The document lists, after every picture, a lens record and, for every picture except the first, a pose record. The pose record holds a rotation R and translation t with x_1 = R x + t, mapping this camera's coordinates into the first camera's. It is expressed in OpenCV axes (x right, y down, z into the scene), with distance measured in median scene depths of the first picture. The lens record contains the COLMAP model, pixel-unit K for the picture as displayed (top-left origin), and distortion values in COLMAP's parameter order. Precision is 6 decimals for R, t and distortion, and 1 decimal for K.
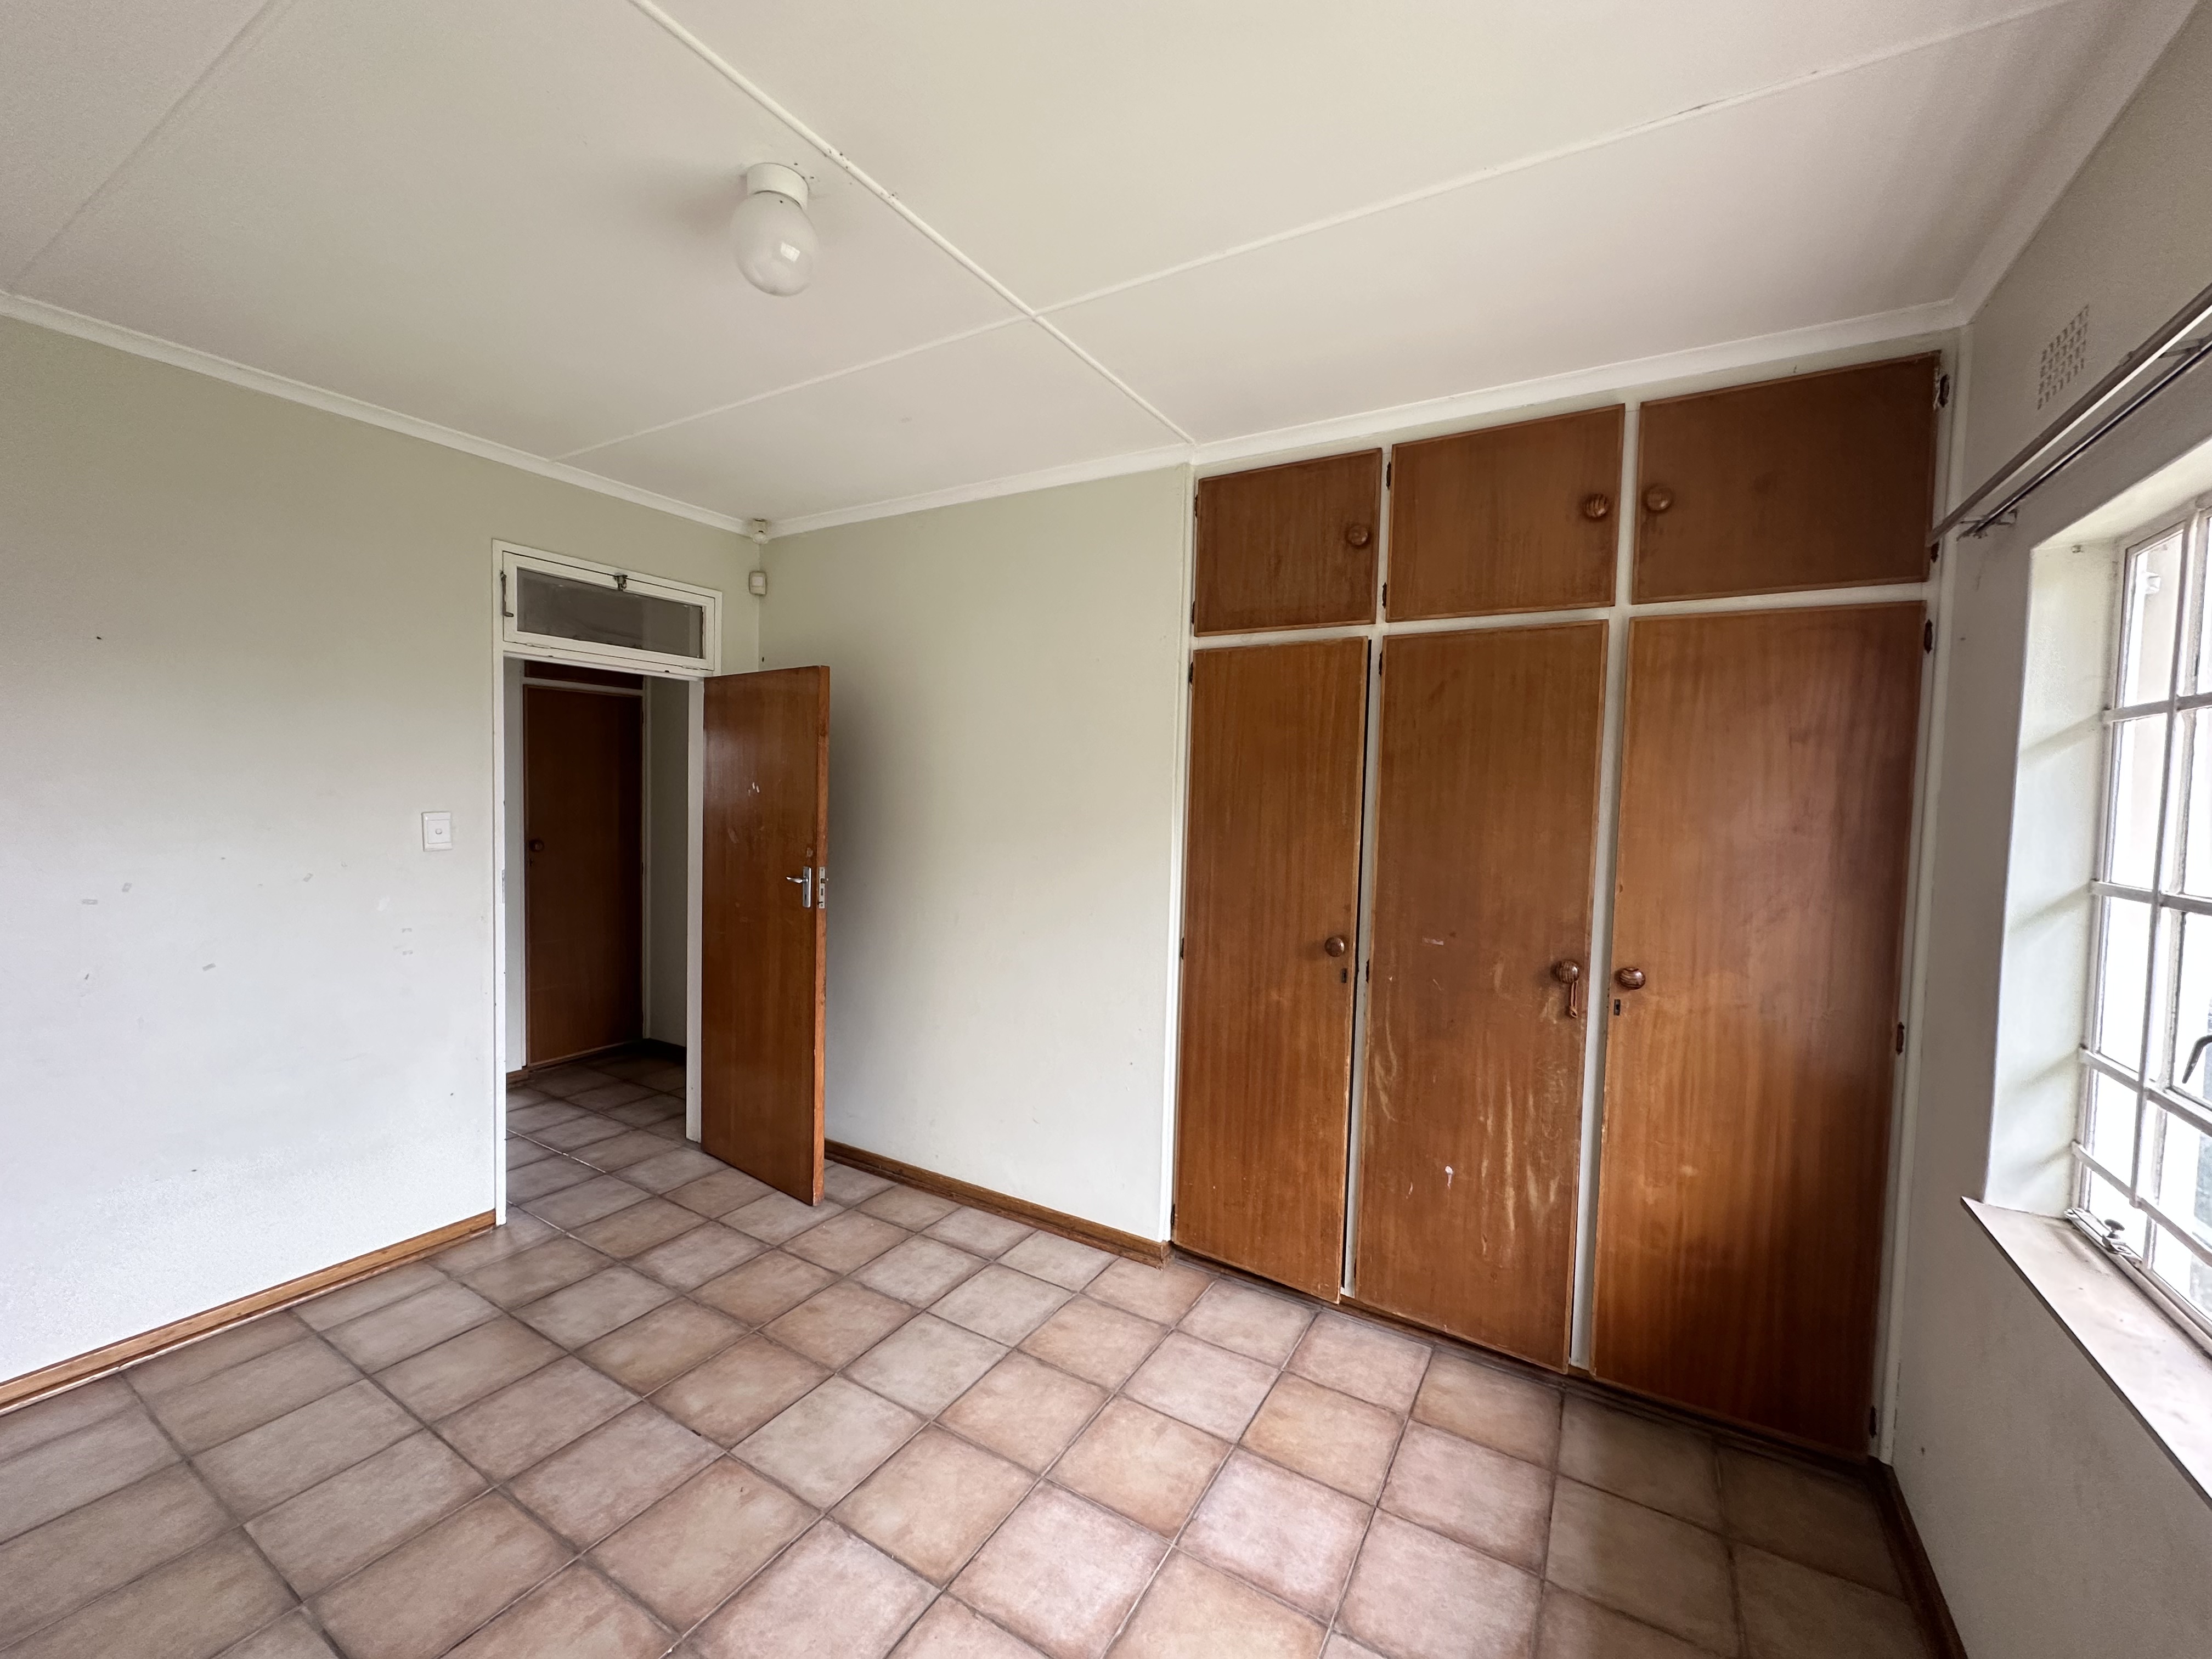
lens RADIAL K [[881.0, 0, 1122.9], [0, 881.0, 827.0], [0, 0, 1]] dist [-0.004454, 0.000250]
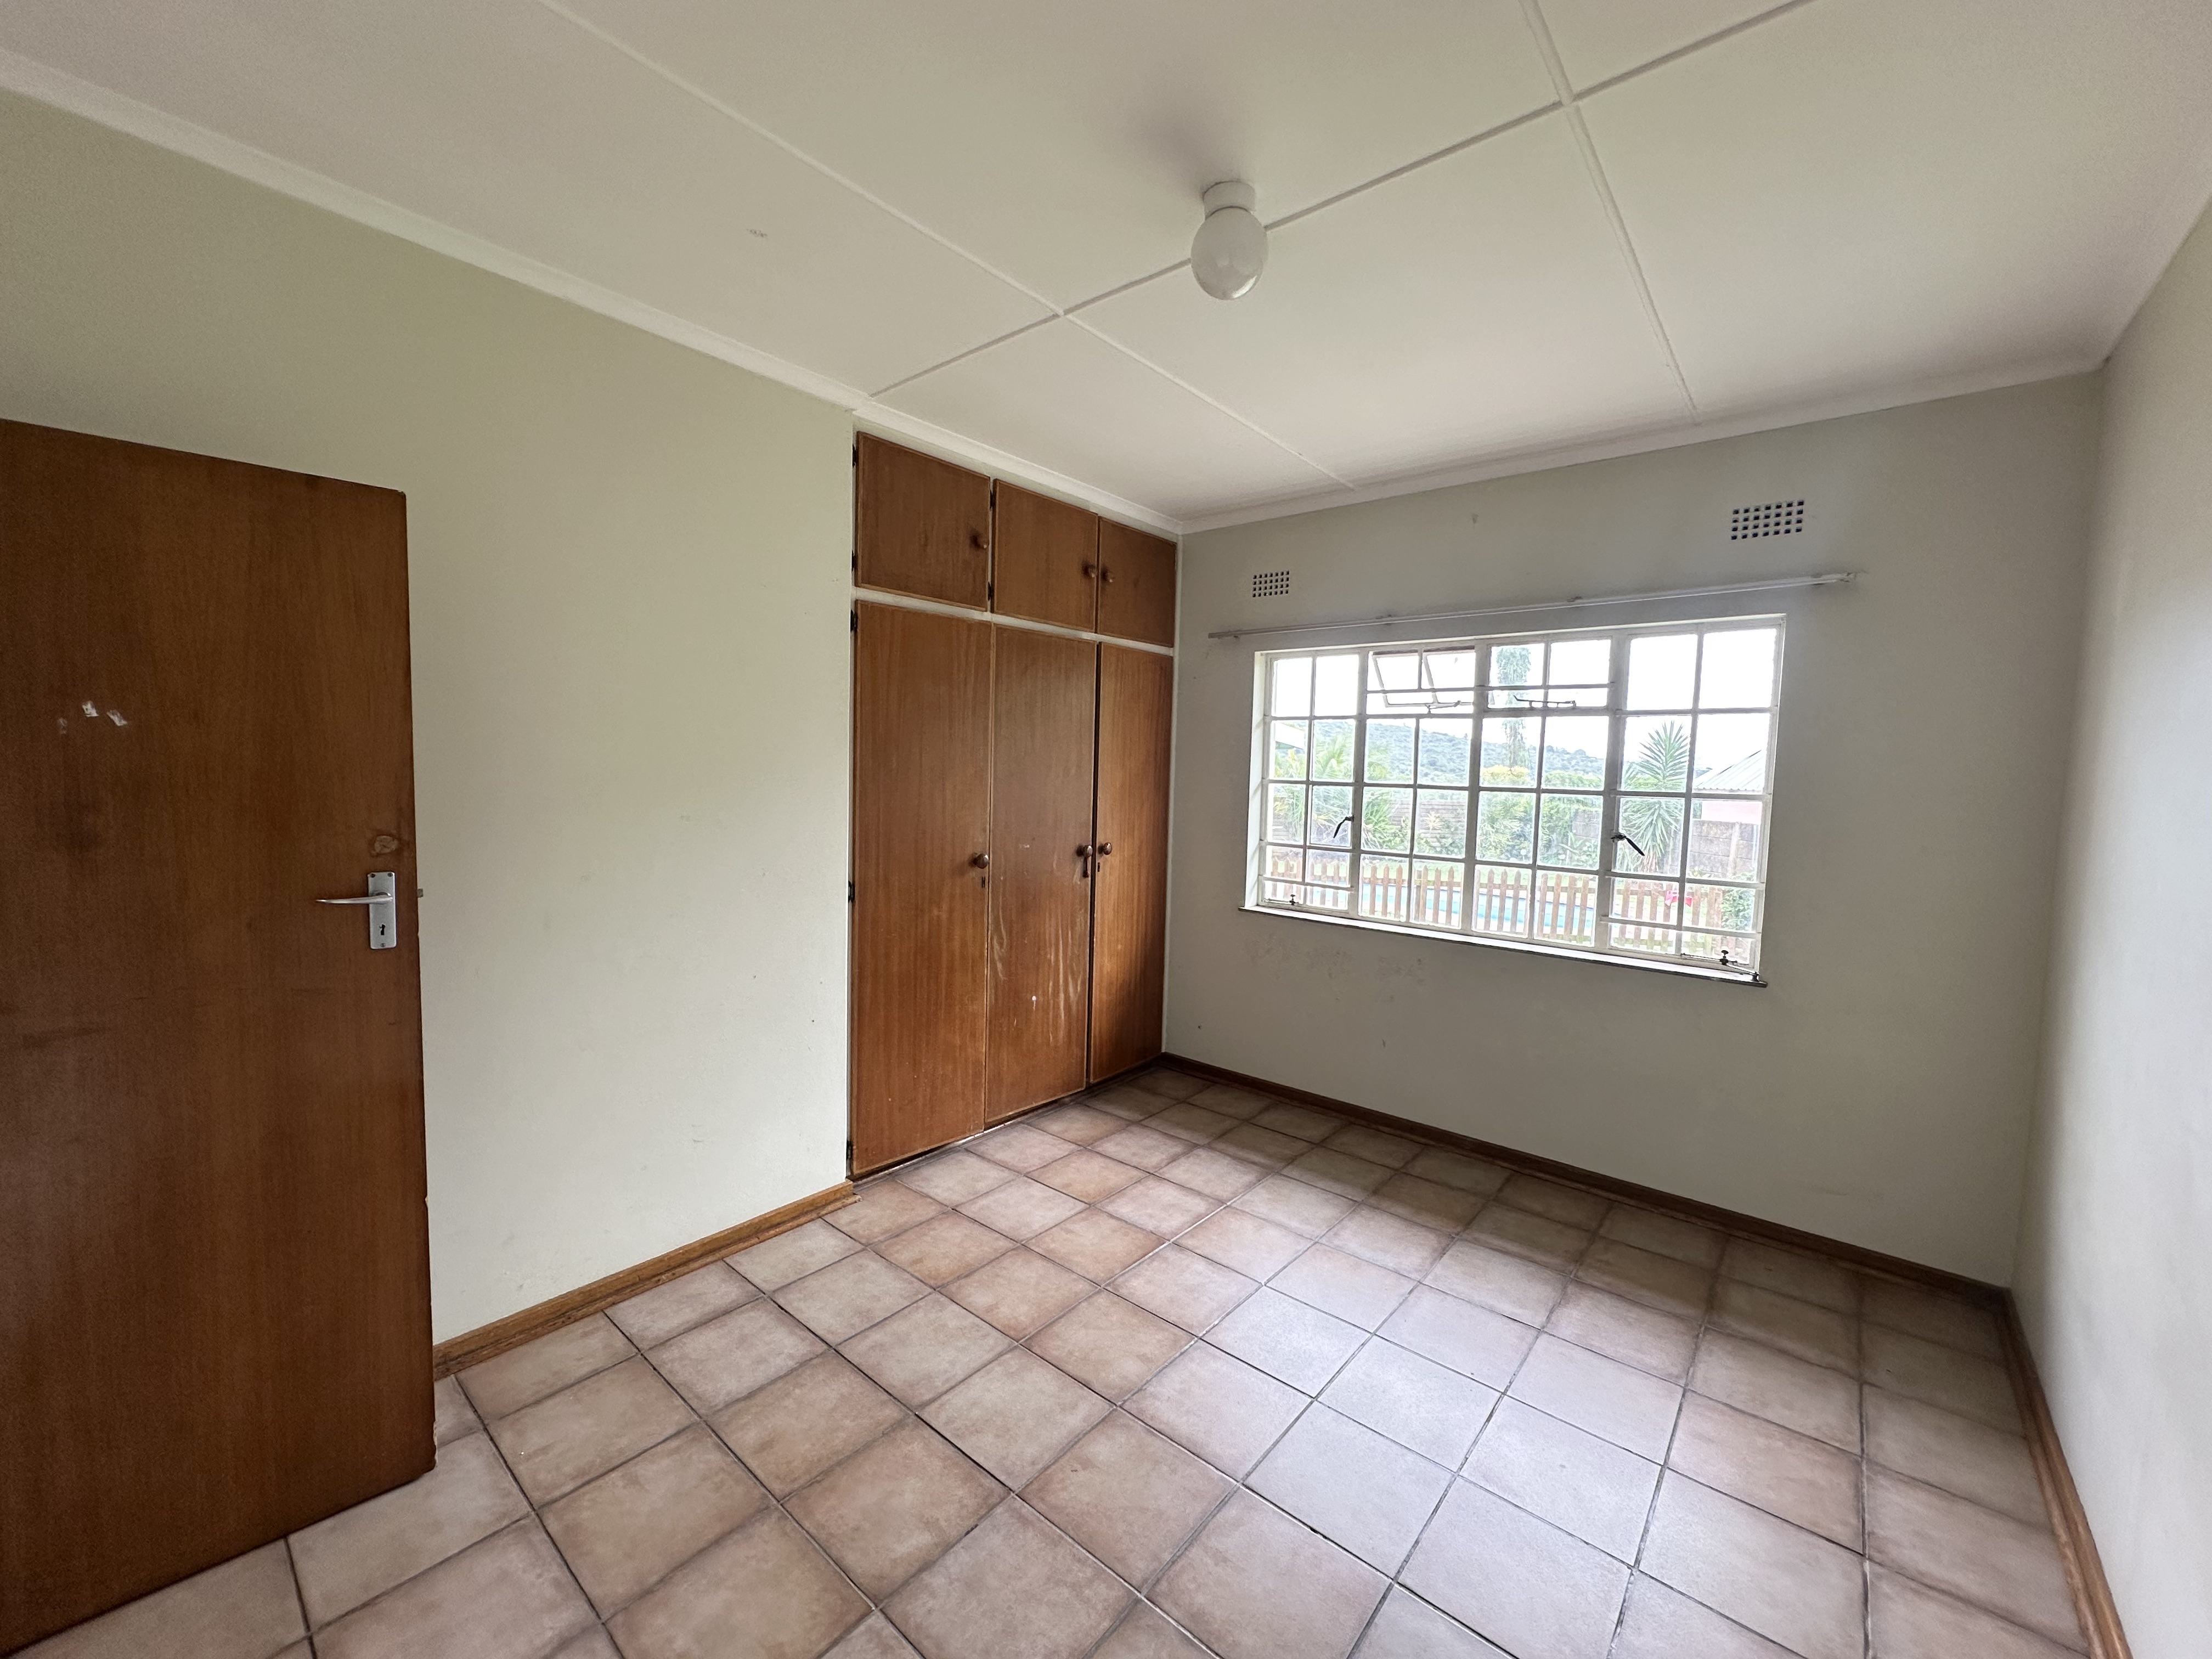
lens RADIAL K [[881.0, 0, 1088.2], [0, 881.0, 821.8], [0, 0, 1]] dist [-0.004454, 0.000250]
pose [[0.184869, -0.085557, 0.979032, -1.012698], [0.022086, 0.996313, 0.082896, -0.025424], [-0.982515, 0.006298, 0.186077, 0.618213]]
